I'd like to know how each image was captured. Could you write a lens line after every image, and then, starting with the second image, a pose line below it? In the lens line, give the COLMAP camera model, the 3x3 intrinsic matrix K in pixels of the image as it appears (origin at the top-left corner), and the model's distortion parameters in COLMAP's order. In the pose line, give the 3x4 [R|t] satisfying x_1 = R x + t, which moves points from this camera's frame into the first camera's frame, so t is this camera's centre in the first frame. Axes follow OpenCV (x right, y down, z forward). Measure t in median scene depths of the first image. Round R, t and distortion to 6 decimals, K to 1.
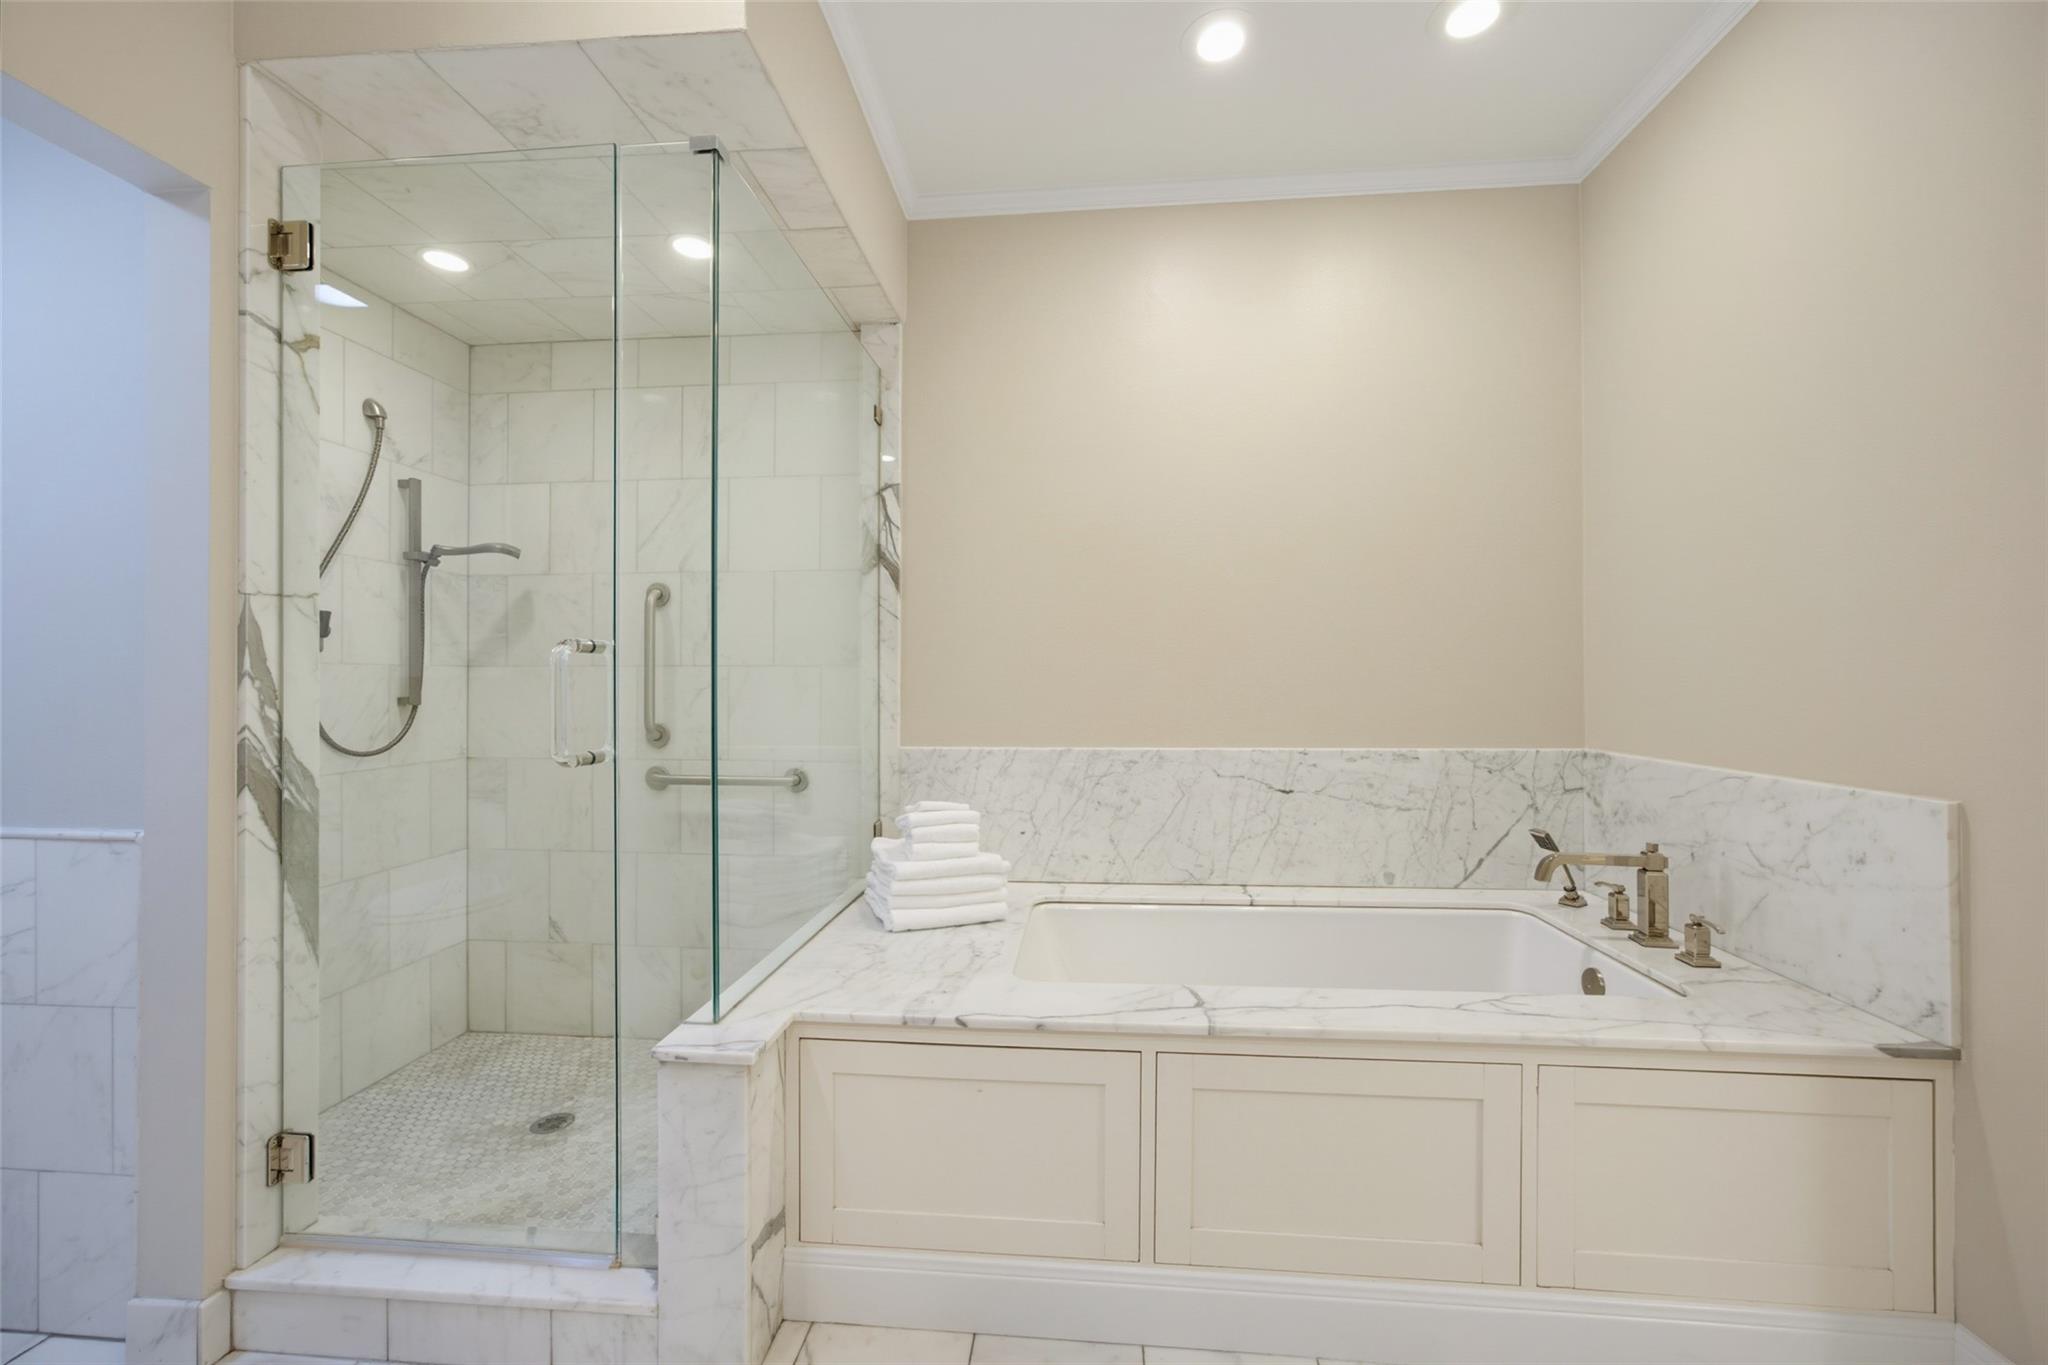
lens RADIAL K [[797.0, 0, 1017.6], [0, 797.0, 687.2], [0, 0, 1]] dist [-0.012575, 0.003303]
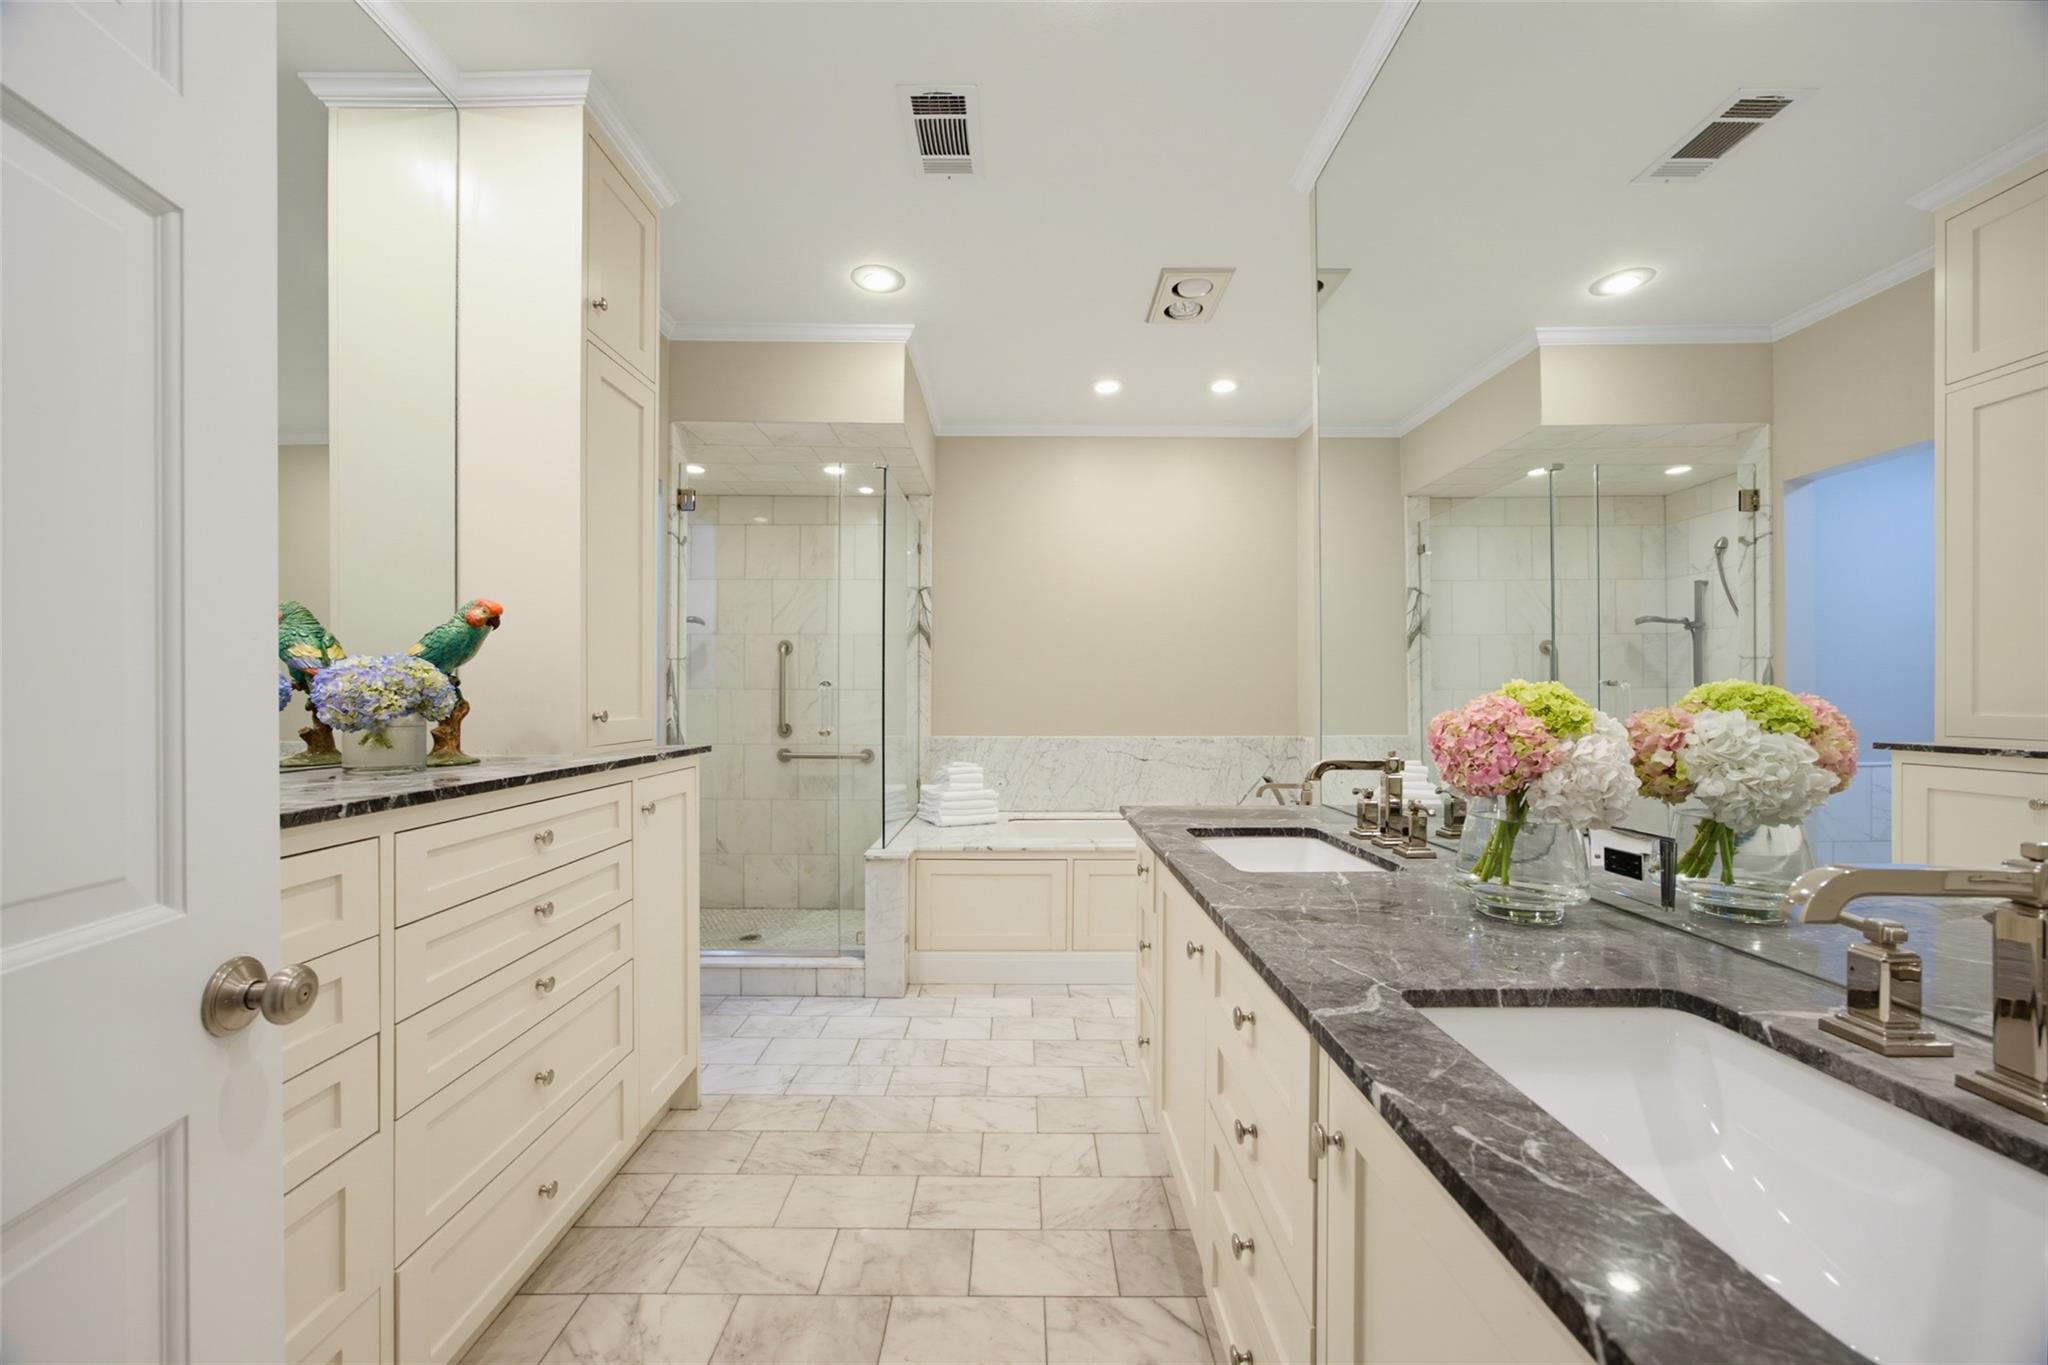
lens RADIAL K [[797.0, 0, 1024.2], [0, 797.0, 694.7], [0, 0, 1]] dist [-0.012575, 0.003303]
pose [[0.994135, 0.005529, 0.108009, -0.137731], [-0.004354, 0.999929, -0.011112, 0.001783], [-0.108063, 0.010577, 0.994088, -0.803273]]
